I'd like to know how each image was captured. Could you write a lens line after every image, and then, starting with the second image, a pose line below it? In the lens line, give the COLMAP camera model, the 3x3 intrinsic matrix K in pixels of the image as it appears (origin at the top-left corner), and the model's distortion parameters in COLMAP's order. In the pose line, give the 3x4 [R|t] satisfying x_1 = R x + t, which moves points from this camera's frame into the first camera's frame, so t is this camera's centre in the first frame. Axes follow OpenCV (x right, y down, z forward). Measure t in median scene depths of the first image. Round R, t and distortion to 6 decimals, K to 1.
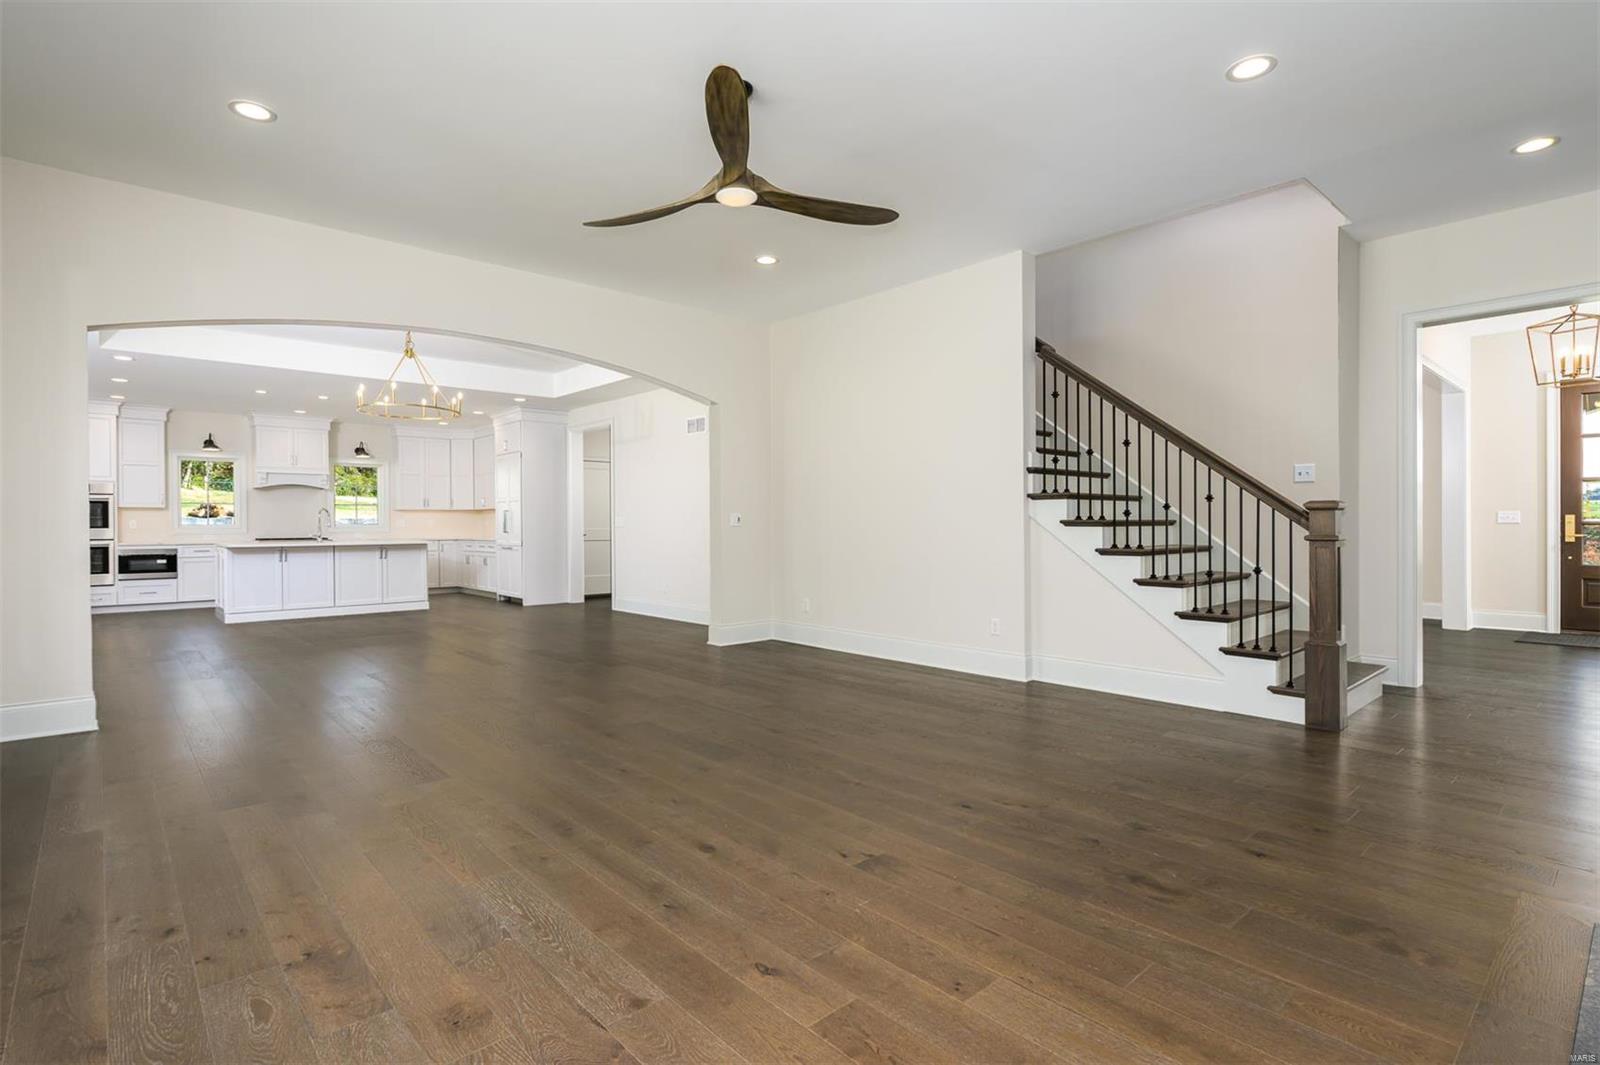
lens RADIAL K [[770.5, 0, 800.0], [0, 770.5, 532.5], [0, 0, 1]] dist [0.000878, -0.000393]
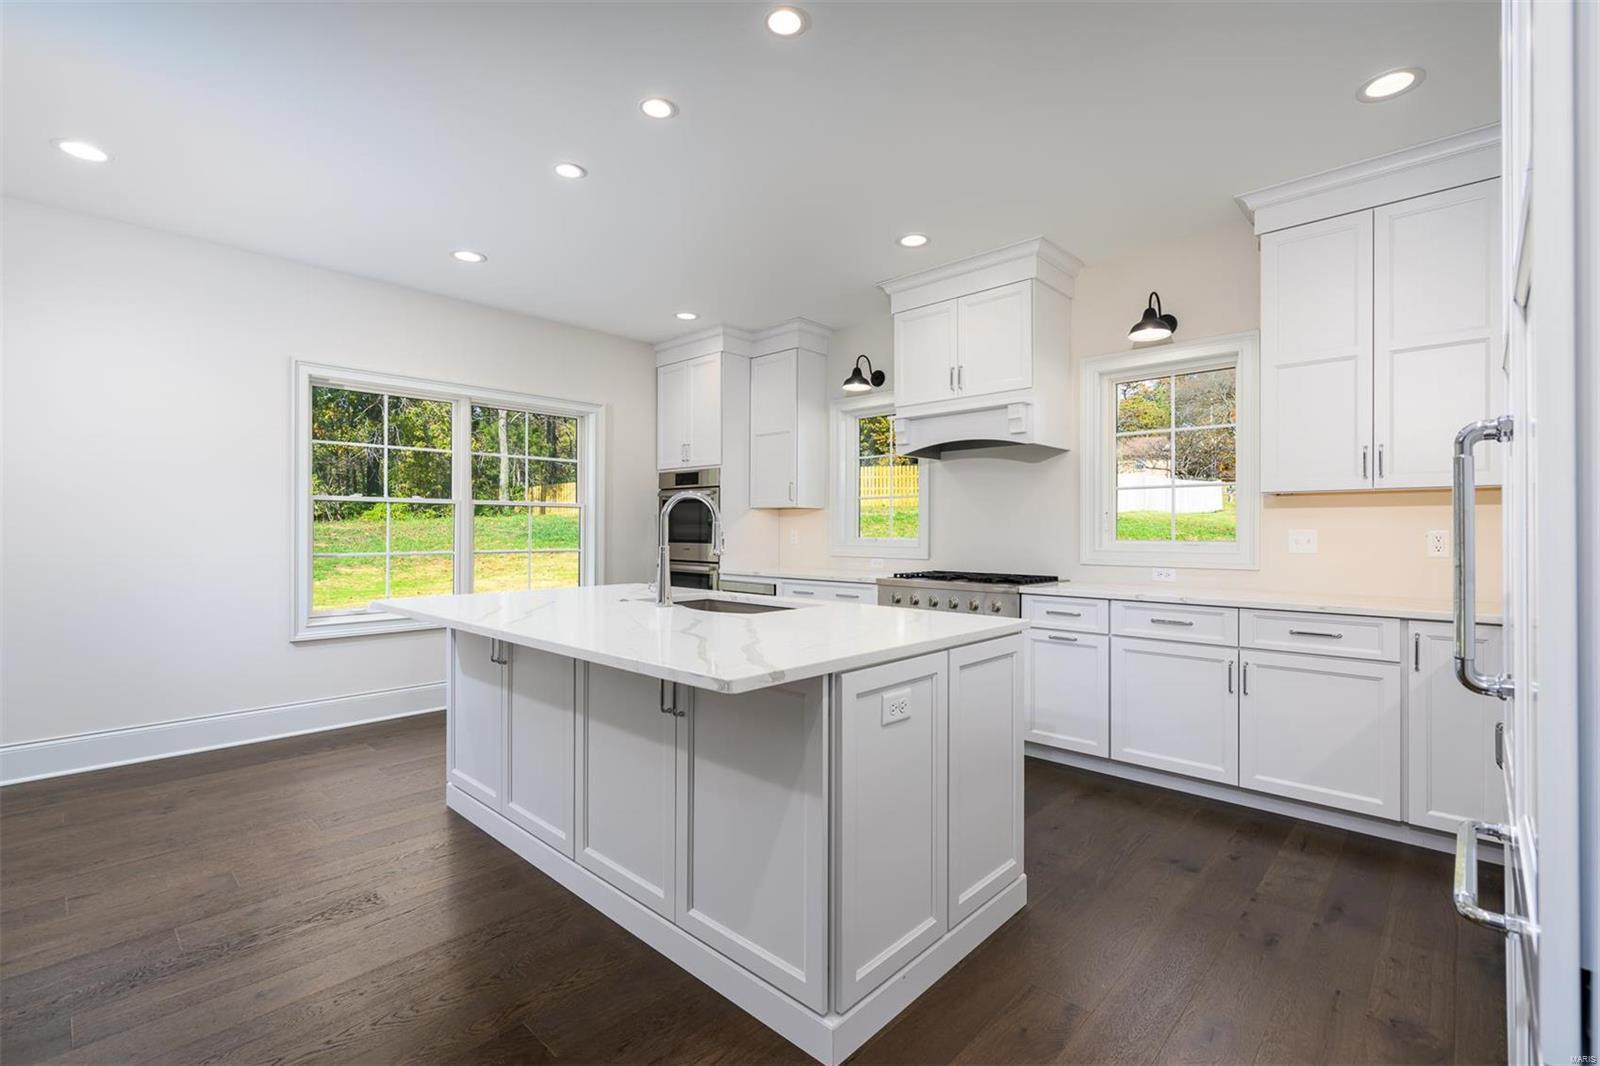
lens RADIAL K [[704.5, 0, 801.2], [0, 704.5, 529.4], [0, 0, 1]] dist [0.003161, 0.000180]
pose [[0.078474, -0.003270, -0.996911, -0.310675], [-0.016469, 0.999854, -0.004576, -0.013608], [0.996780, 0.016778, 0.078409, 0.912764]]
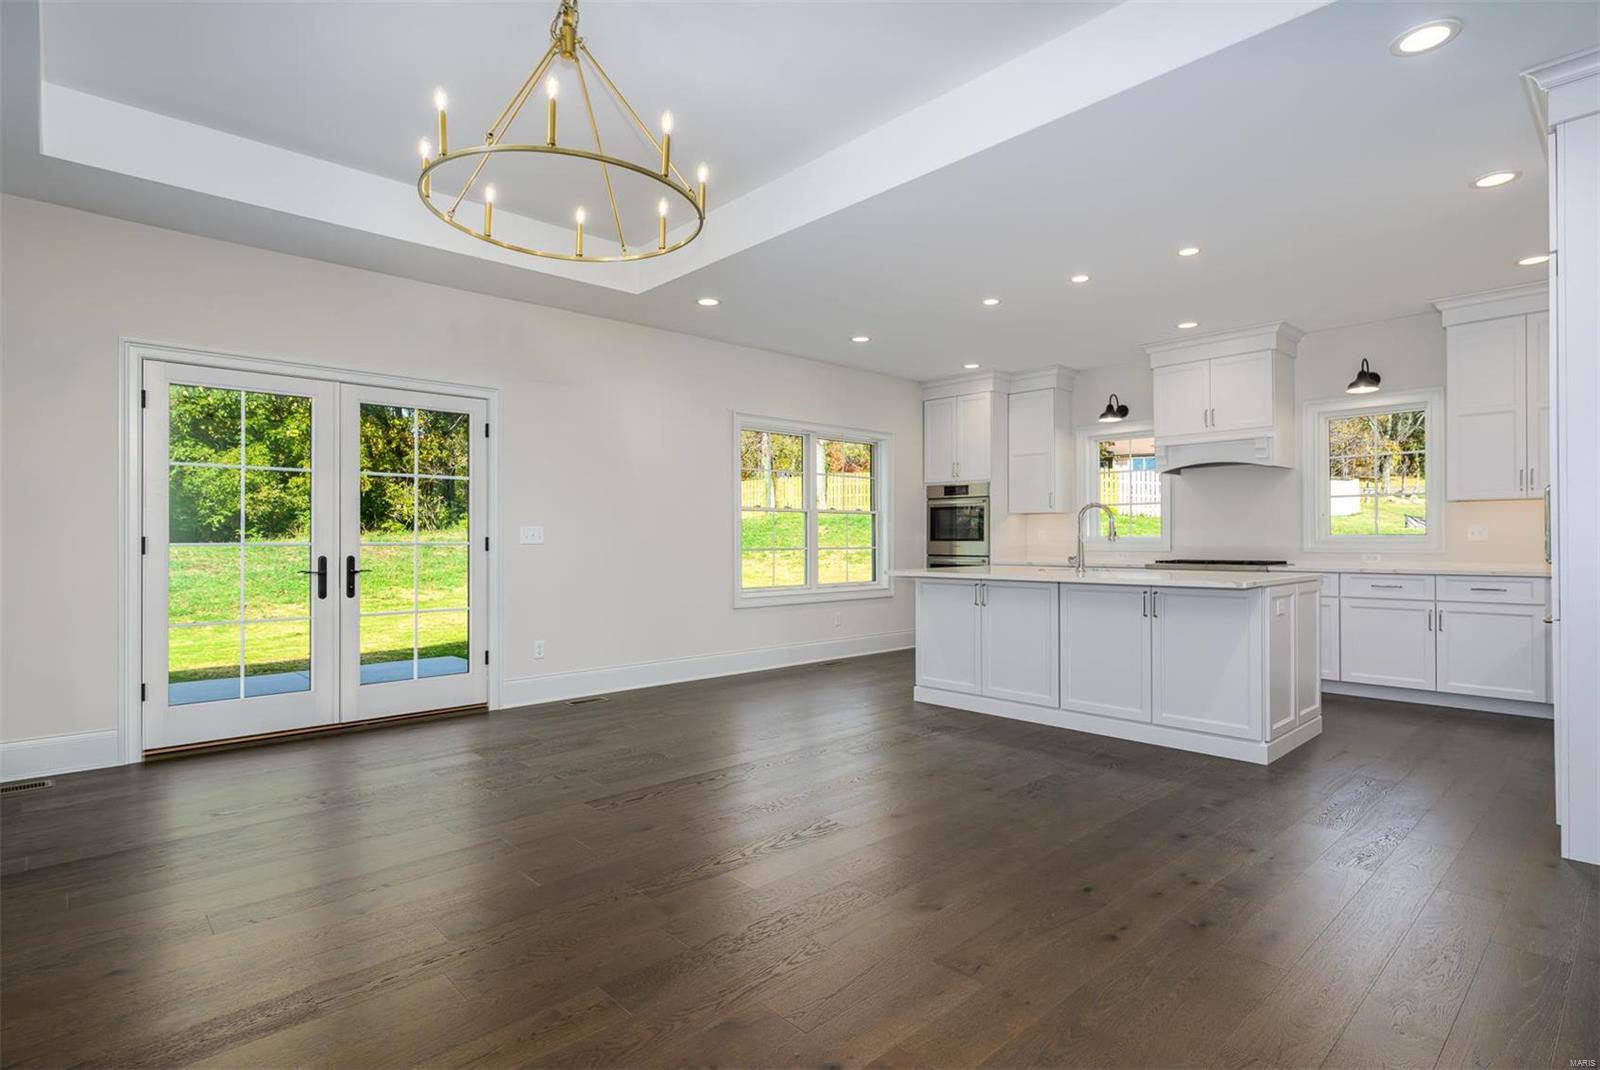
lens RADIAL K [[798.6, 0, 800.4], [0, 798.6, 538.5], [0, 0, 1]] dist [0.000764, 0.000682]
pose [[0.012602, -0.001123, -0.999920, -0.099822], [-0.010643, 0.999943, -0.001257, -0.004936], [0.999864, 0.010658, 0.012589, 0.720676]]
